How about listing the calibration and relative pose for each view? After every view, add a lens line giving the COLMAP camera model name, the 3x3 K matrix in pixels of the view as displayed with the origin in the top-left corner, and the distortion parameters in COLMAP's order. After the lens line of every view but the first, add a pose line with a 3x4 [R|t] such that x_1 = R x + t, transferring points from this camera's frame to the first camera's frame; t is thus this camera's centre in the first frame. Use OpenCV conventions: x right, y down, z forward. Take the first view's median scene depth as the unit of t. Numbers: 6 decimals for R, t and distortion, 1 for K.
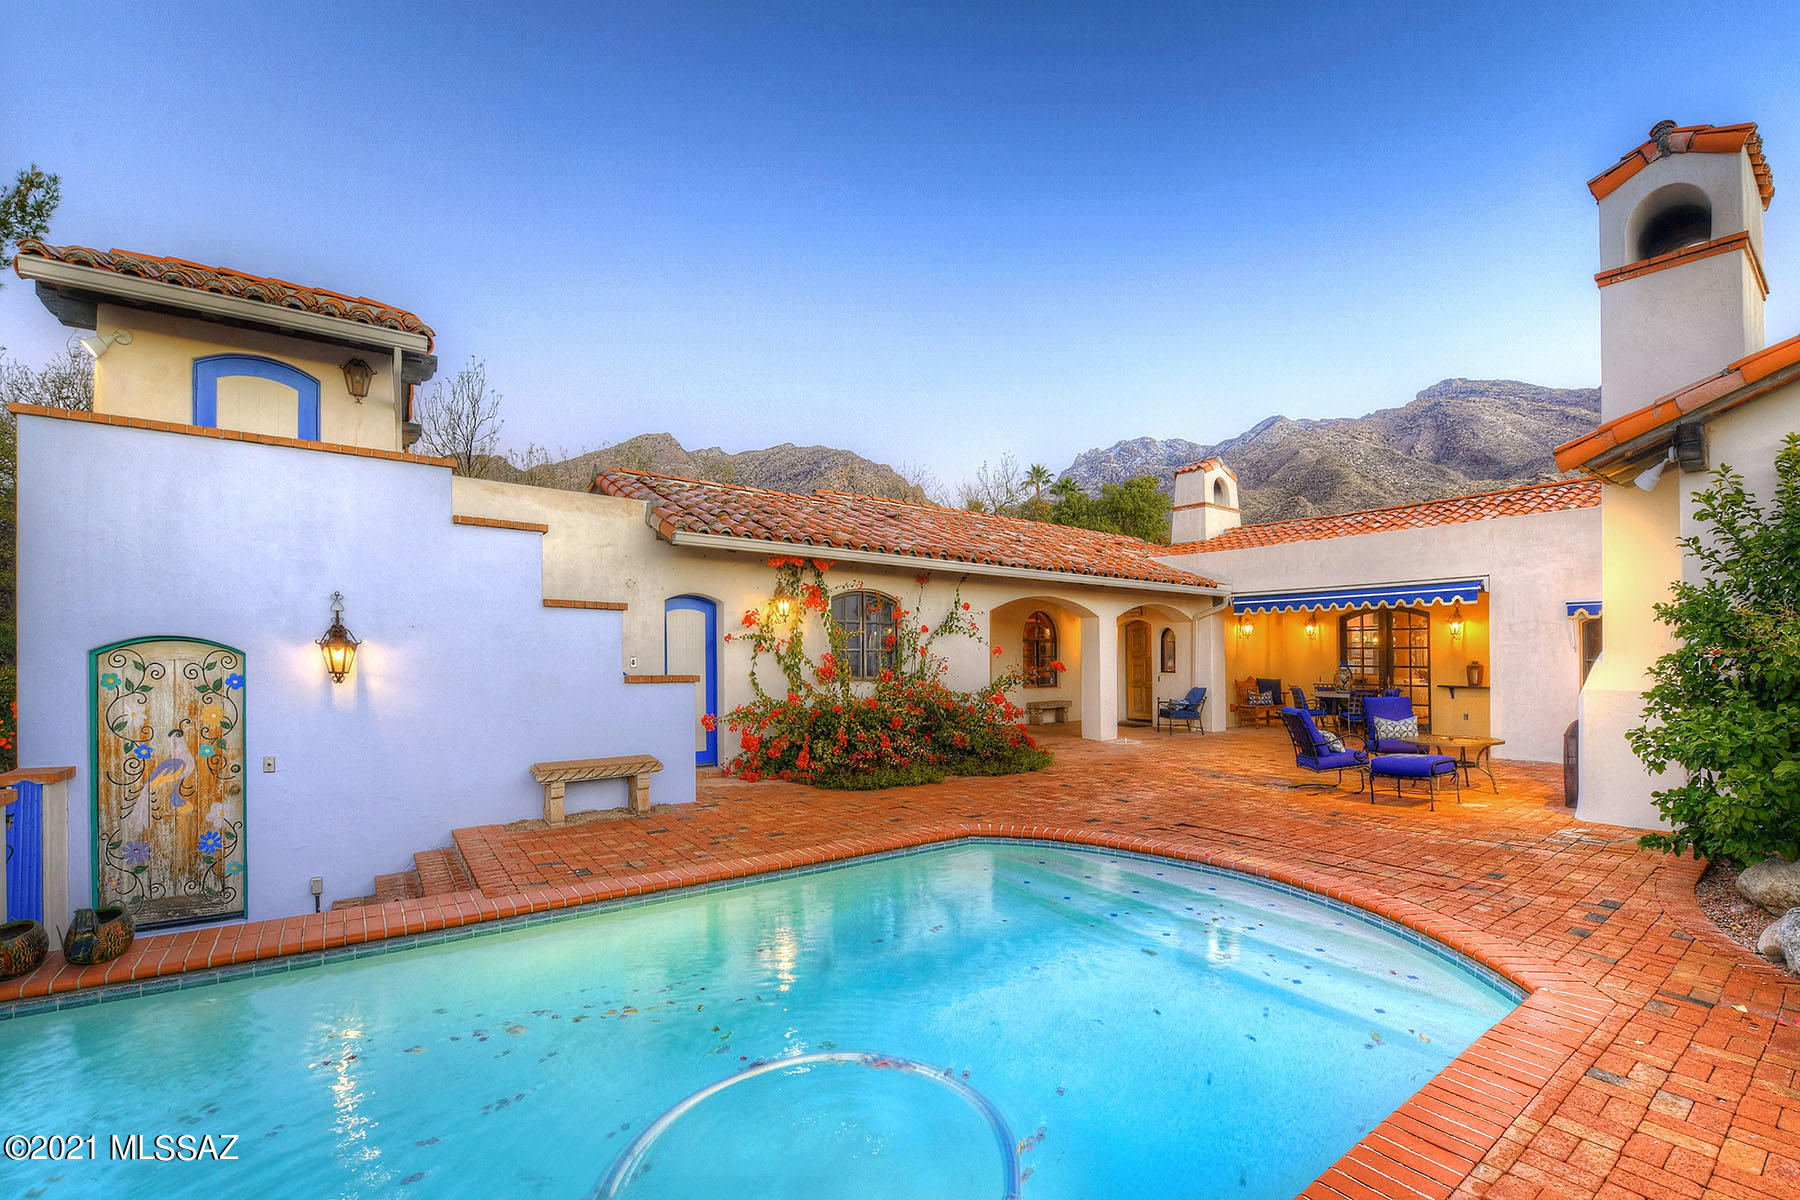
lens RADIAL K [[783.0, 0, 869.2], [0, 783.0, 585.7], [0, 0, 1]] dist [-0.018029, -0.000172]
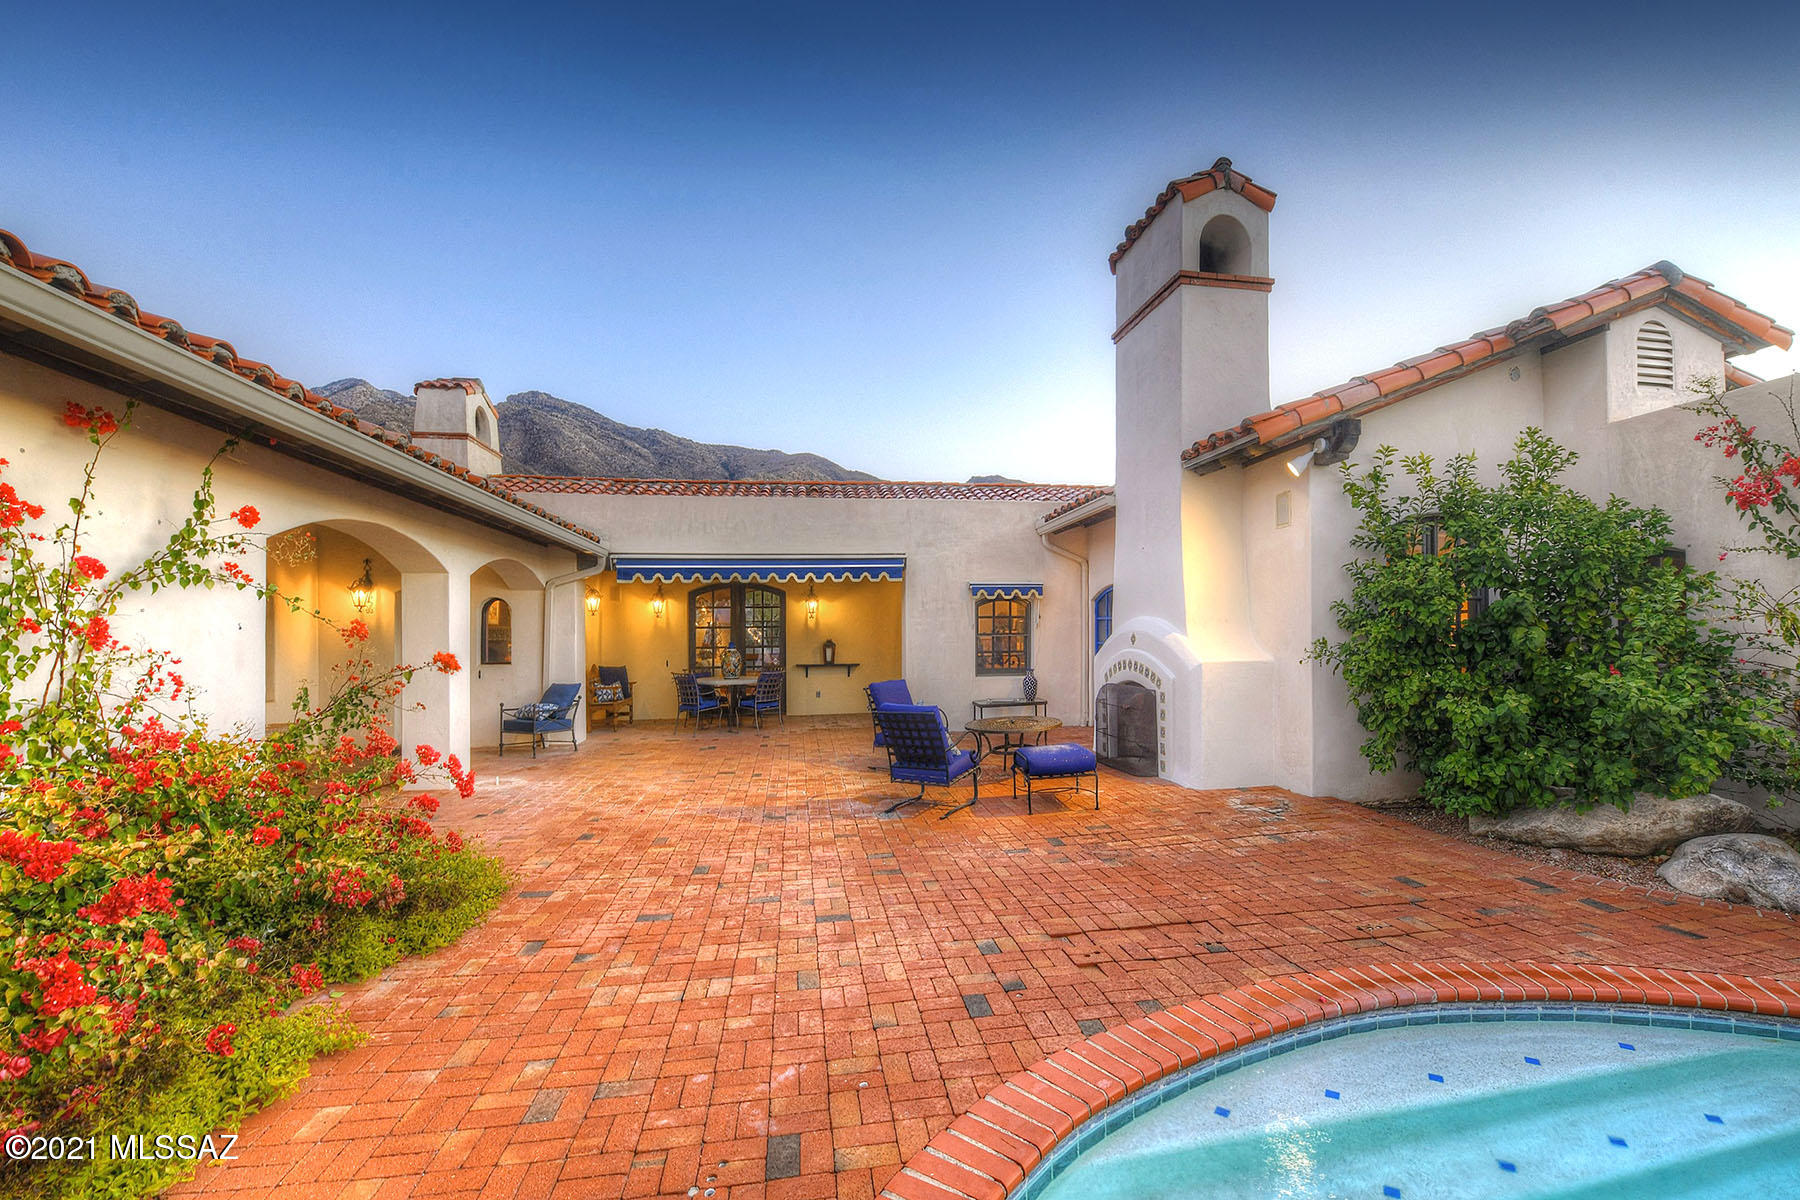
lens RADIAL K [[793.5, 0, 1113.0], [0, 793.5, 604.6], [0, 0, 1]] dist [-0.014373, 0.000031]
pose [[0.382394, 0.021040, 0.923760, -0.064865], [-0.064678, 0.997898, 0.004045, 0.042342], [-0.921733, -0.061294, 0.382951, 0.483233]]
